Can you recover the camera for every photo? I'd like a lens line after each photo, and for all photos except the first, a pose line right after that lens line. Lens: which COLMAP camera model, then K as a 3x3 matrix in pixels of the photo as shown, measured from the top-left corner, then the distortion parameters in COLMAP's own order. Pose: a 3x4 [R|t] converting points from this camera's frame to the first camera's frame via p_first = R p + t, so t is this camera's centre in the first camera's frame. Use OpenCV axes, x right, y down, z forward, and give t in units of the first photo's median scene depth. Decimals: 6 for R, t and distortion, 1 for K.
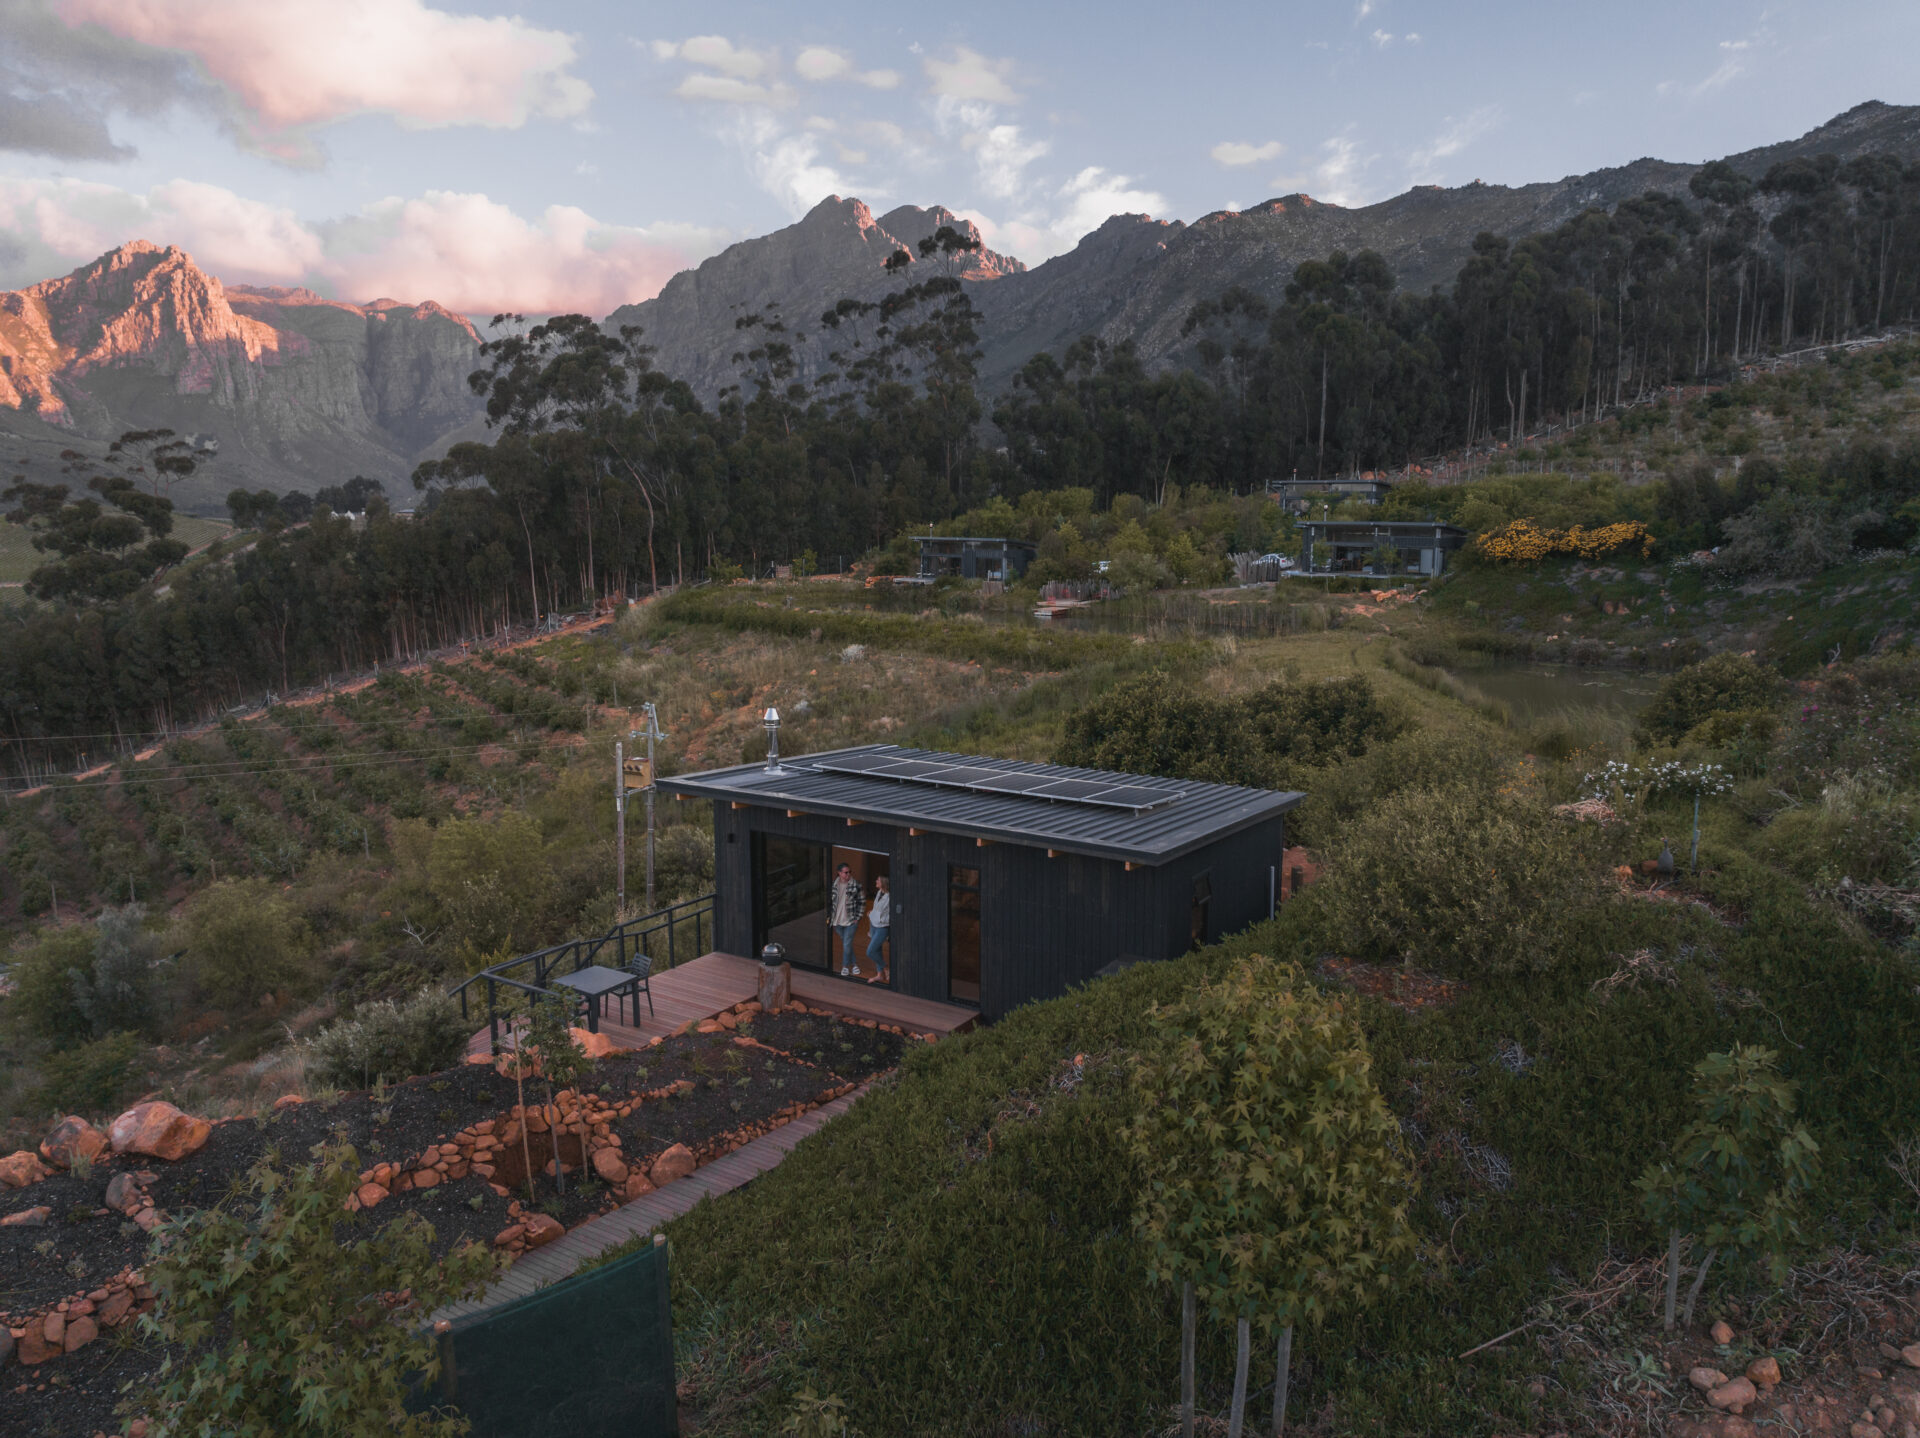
lens RADIAL K [[1346.0, 0, 964.5], [0, 1346.0, 707.4], [0, 0, 1]] dist [-0.043416, 0.010687]
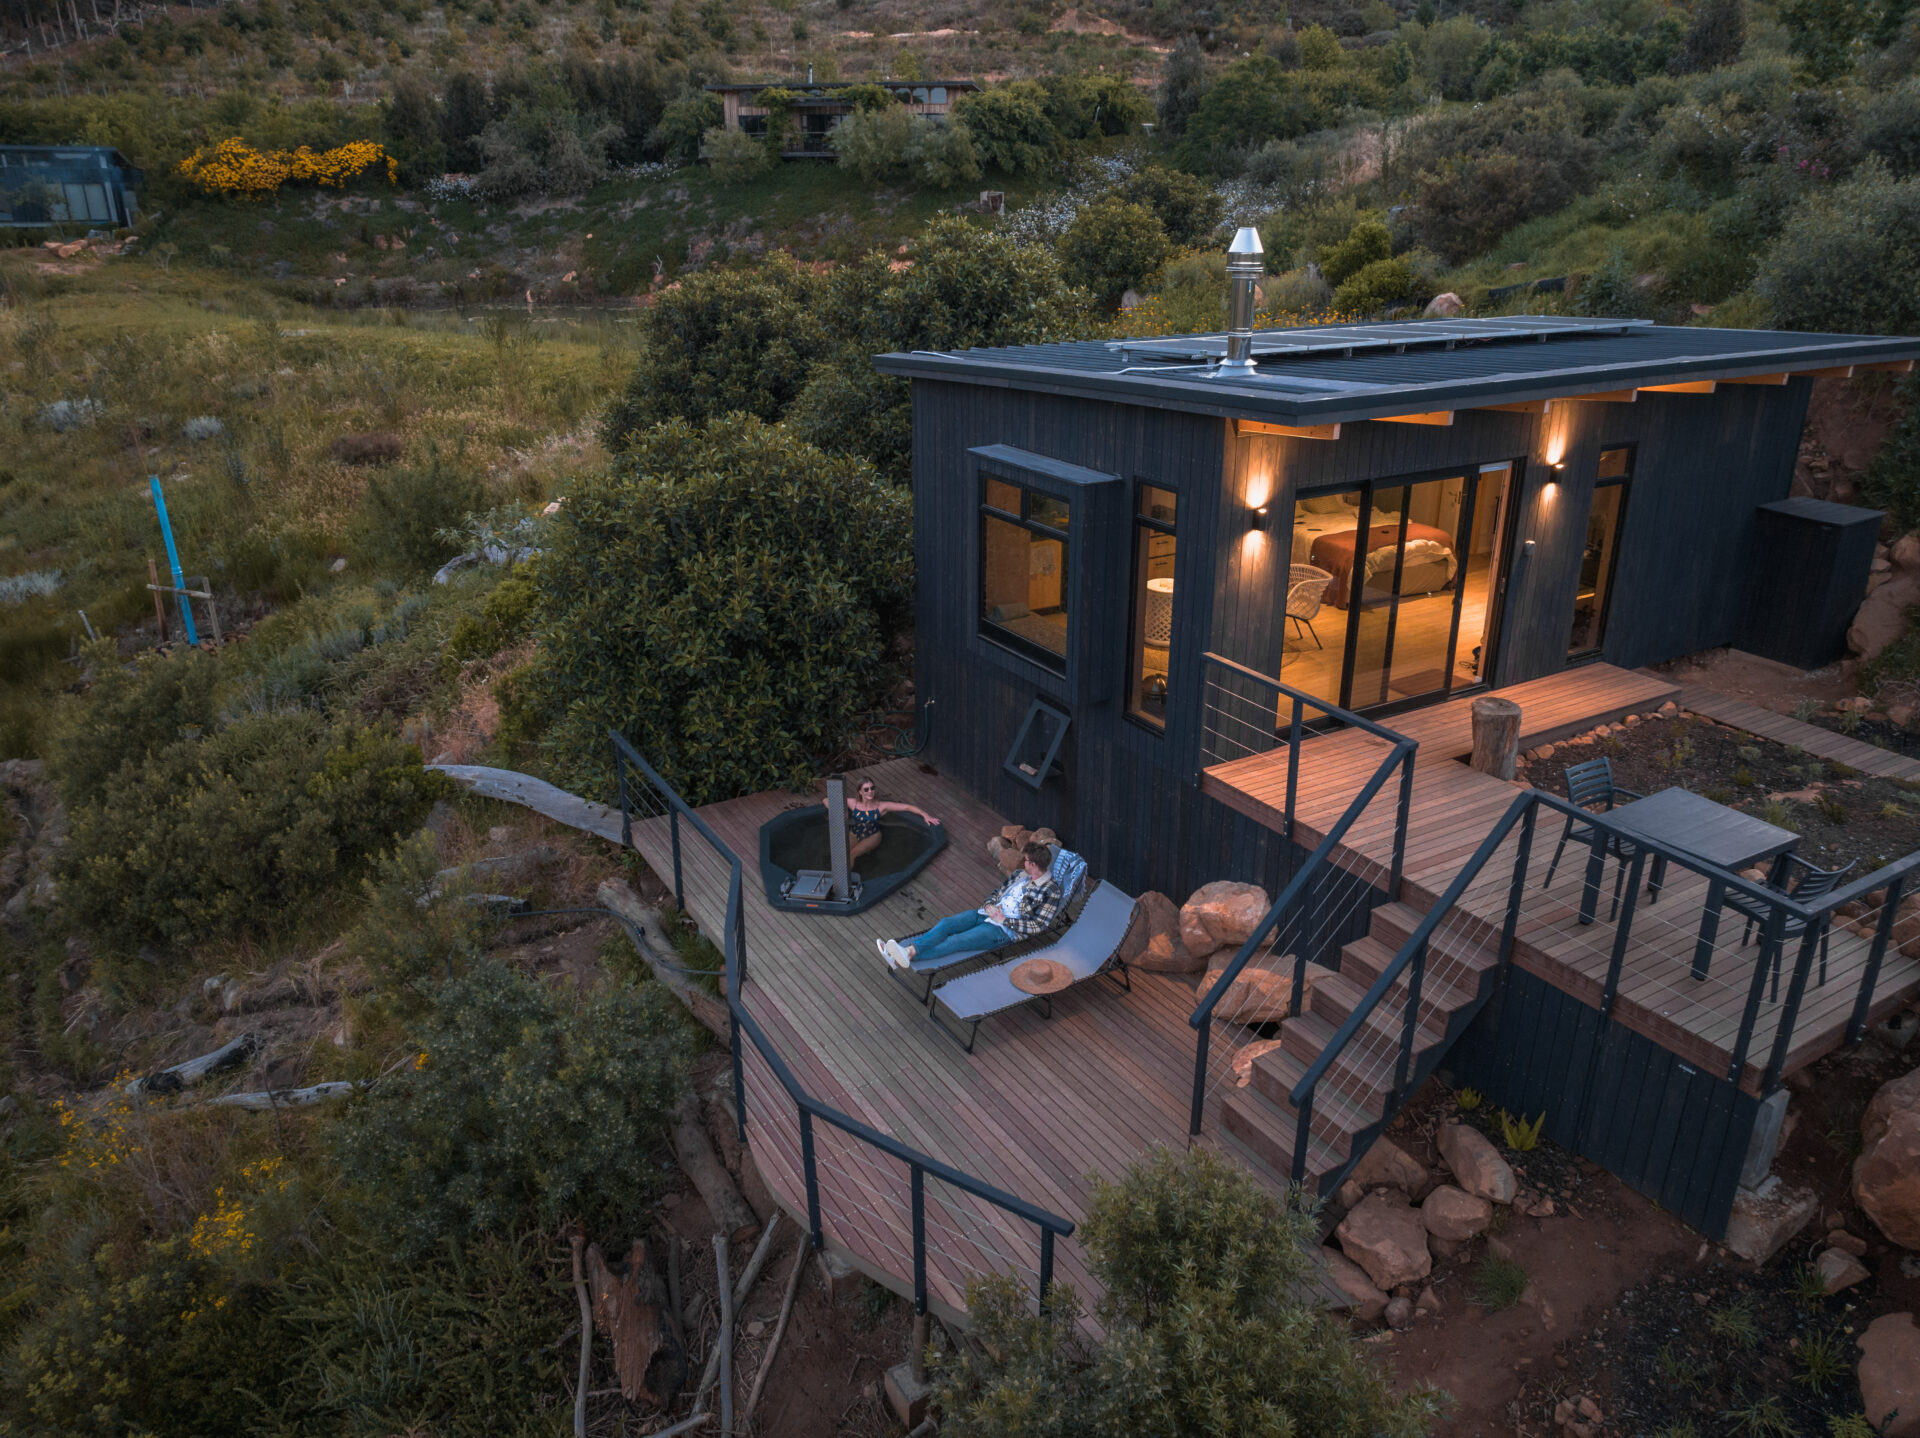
lens RADIAL K [[1346.0, 0, 956.2], [0, 1346.0, 708.2], [0, 0, 1]] dist [-0.043416, 0.010687]
pose [[0.461353, -0.325145, 0.825490, -0.158434], [0.129482, 0.945140, 0.299907, 0.001942], [-0.877717, -0.031477, 0.478144, 0.223653]]
